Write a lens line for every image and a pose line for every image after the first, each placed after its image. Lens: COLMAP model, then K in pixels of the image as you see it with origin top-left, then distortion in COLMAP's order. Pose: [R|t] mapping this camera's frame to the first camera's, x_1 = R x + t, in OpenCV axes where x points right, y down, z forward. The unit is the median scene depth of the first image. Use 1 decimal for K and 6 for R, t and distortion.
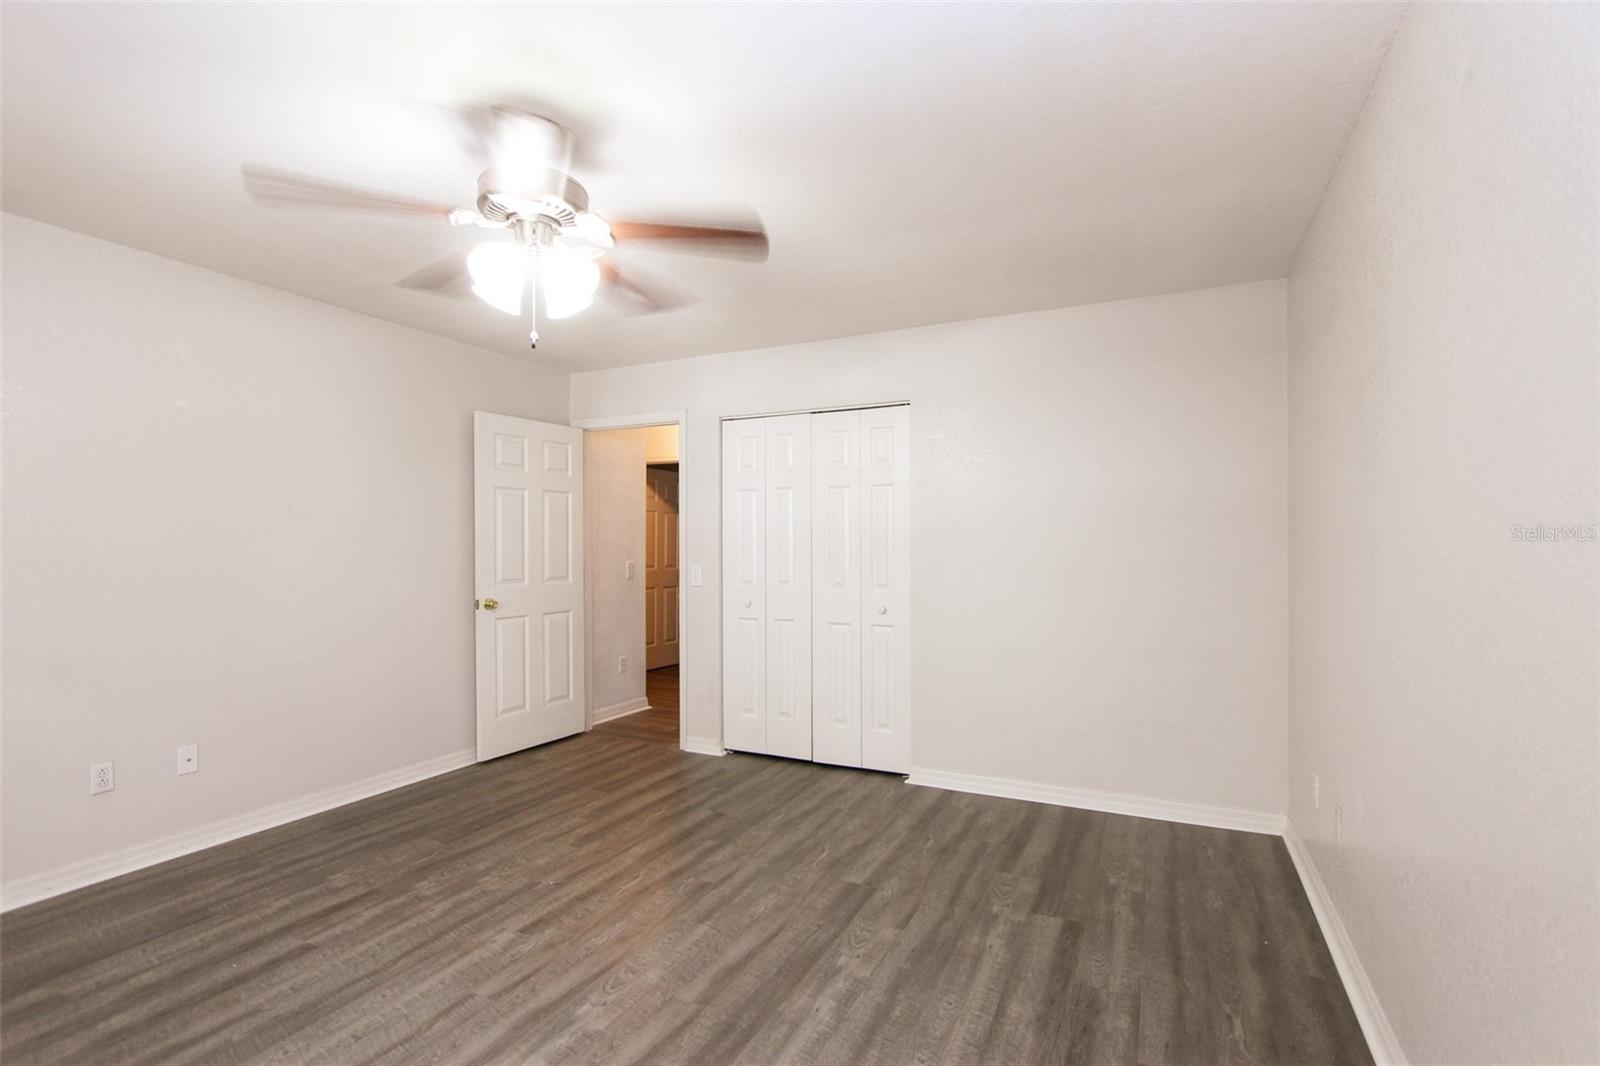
lens RADIAL K [[740.3, 0, 801.9], [0, 740.3, 538.8], [0, 0, 1]] dist [-0.016615, 0.001433]
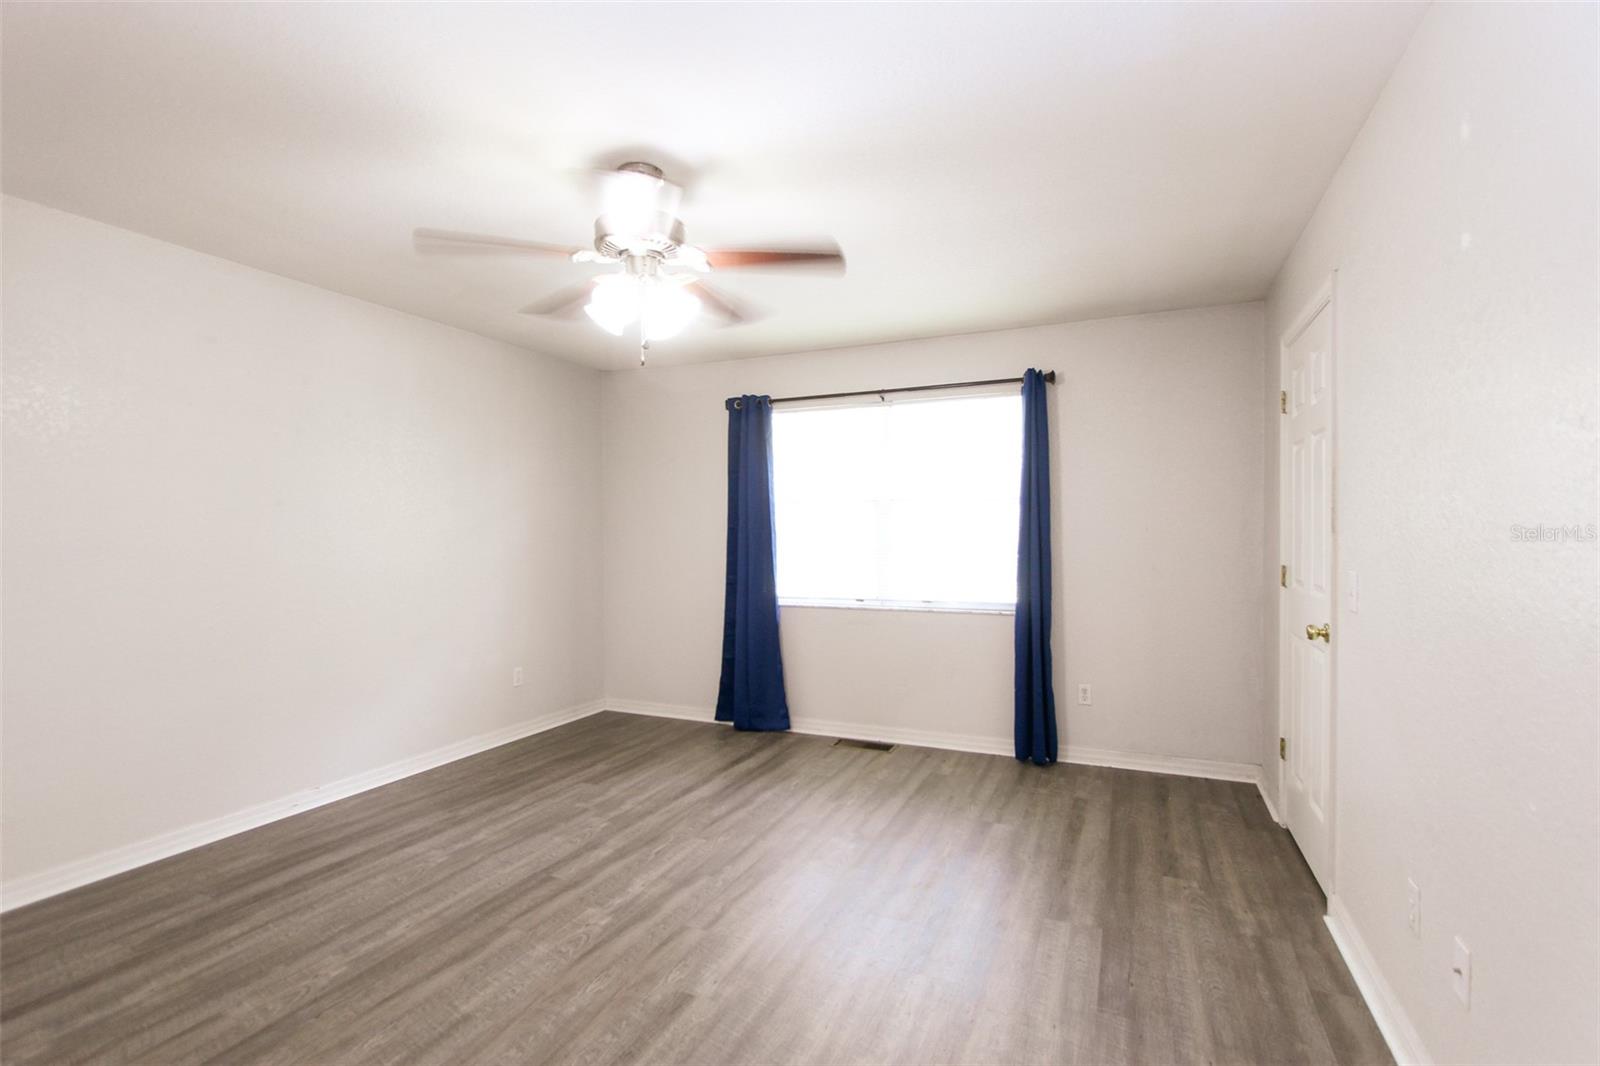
lens RADIAL K [[740.3, 0, 800.8], [0, 740.3, 536.8], [0, 0, 1]] dist [-0.016615, 0.001433]
pose [[-0.999415, 0.004957, -0.033836, -0.526095], [0.005060, 0.999983, -0.002950, 0.015038], [0.033821, -0.003120, -0.999423, 2.011523]]
